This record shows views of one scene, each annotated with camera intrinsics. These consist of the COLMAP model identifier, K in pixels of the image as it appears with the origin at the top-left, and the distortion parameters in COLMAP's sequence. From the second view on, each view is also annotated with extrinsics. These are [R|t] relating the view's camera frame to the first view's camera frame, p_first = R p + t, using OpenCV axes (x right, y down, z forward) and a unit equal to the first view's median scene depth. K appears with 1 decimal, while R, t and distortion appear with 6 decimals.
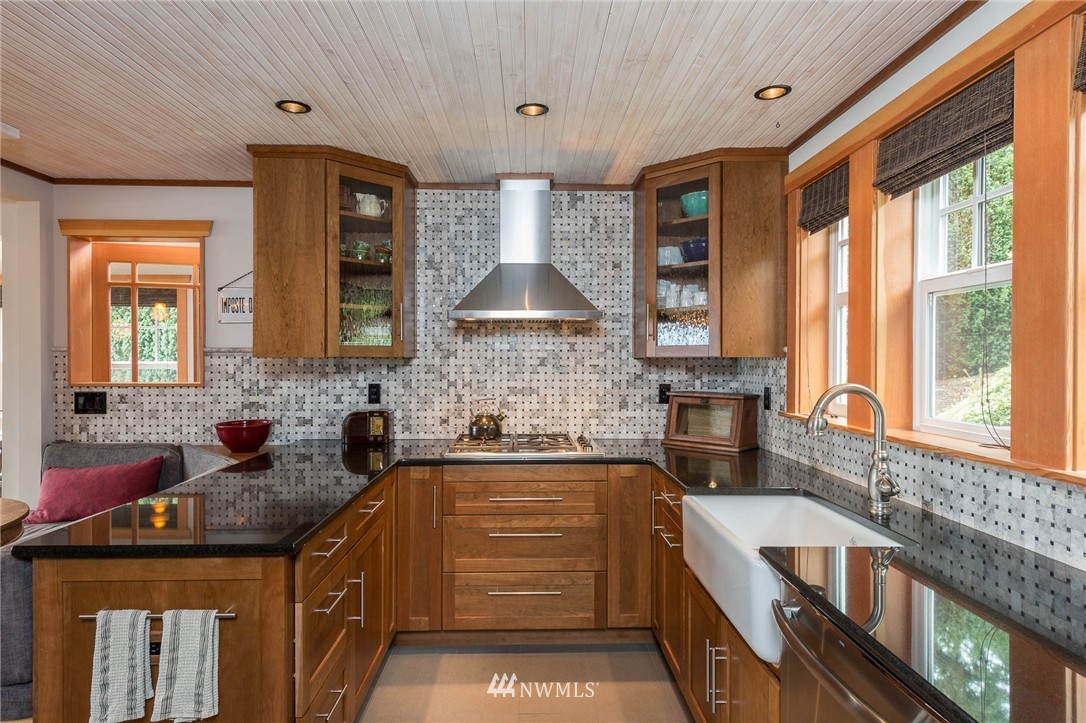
lens RADIAL K [[608.1, 0, 538.2], [0, 608.1, 364.0], [0, 0, 1]] dist [0.006877, 0.000175]
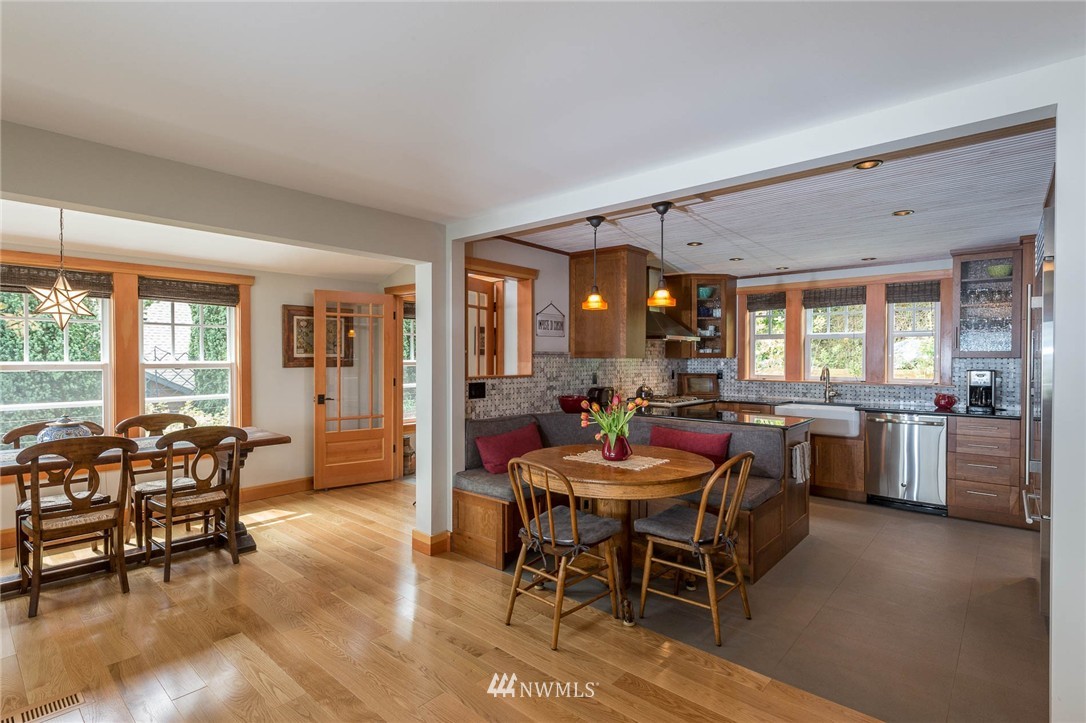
lens RADIAL K [[529.5, 0, 544.9], [0, 529.5, 360.7], [0, 0, 1]] dist [0.015682, -0.002926]
pose [[0.678611, -0.004462, 0.734484, -1.484973], [0.006207, 0.999981, 0.000340, -0.003553], [-0.734471, 0.004329, 0.678626, 0.064598]]
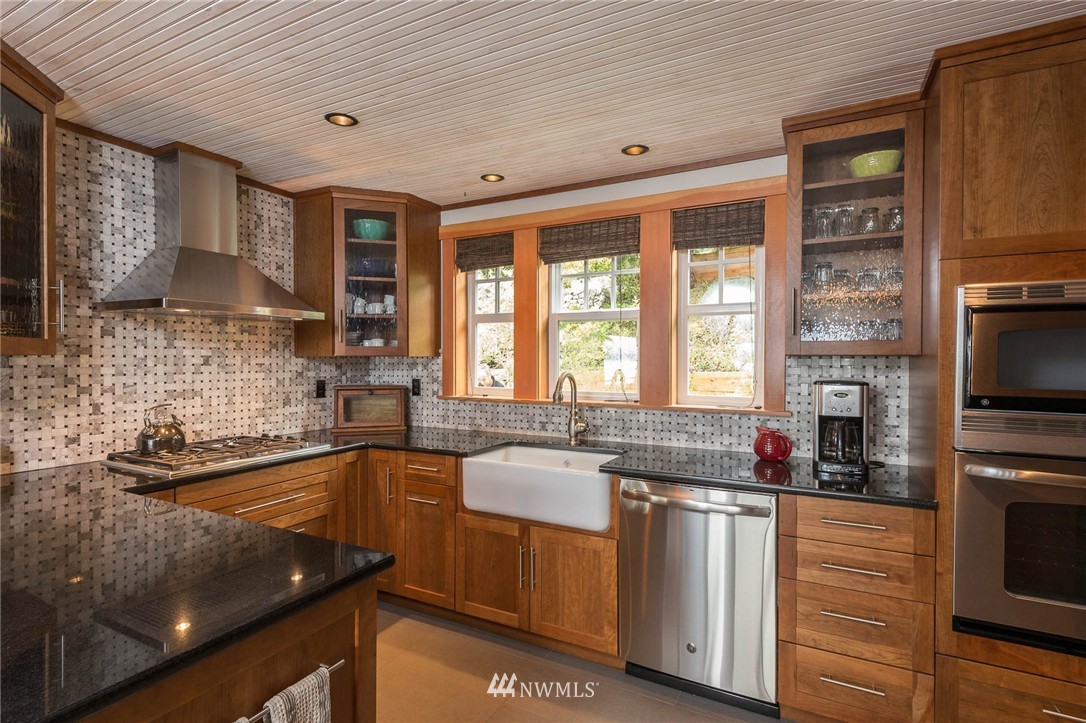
lens RADIAL K [[529.5, 0, 542.5], [0, 529.5, 361.9], [0, 0, 1]] dist [0.015682, -0.002926]
pose [[0.487517, -0.006654, 0.873088, -0.445893], [0.007247, 0.999967, 0.003574, -0.001028], [-0.873084, 0.004585, 0.487549, 0.173631]]
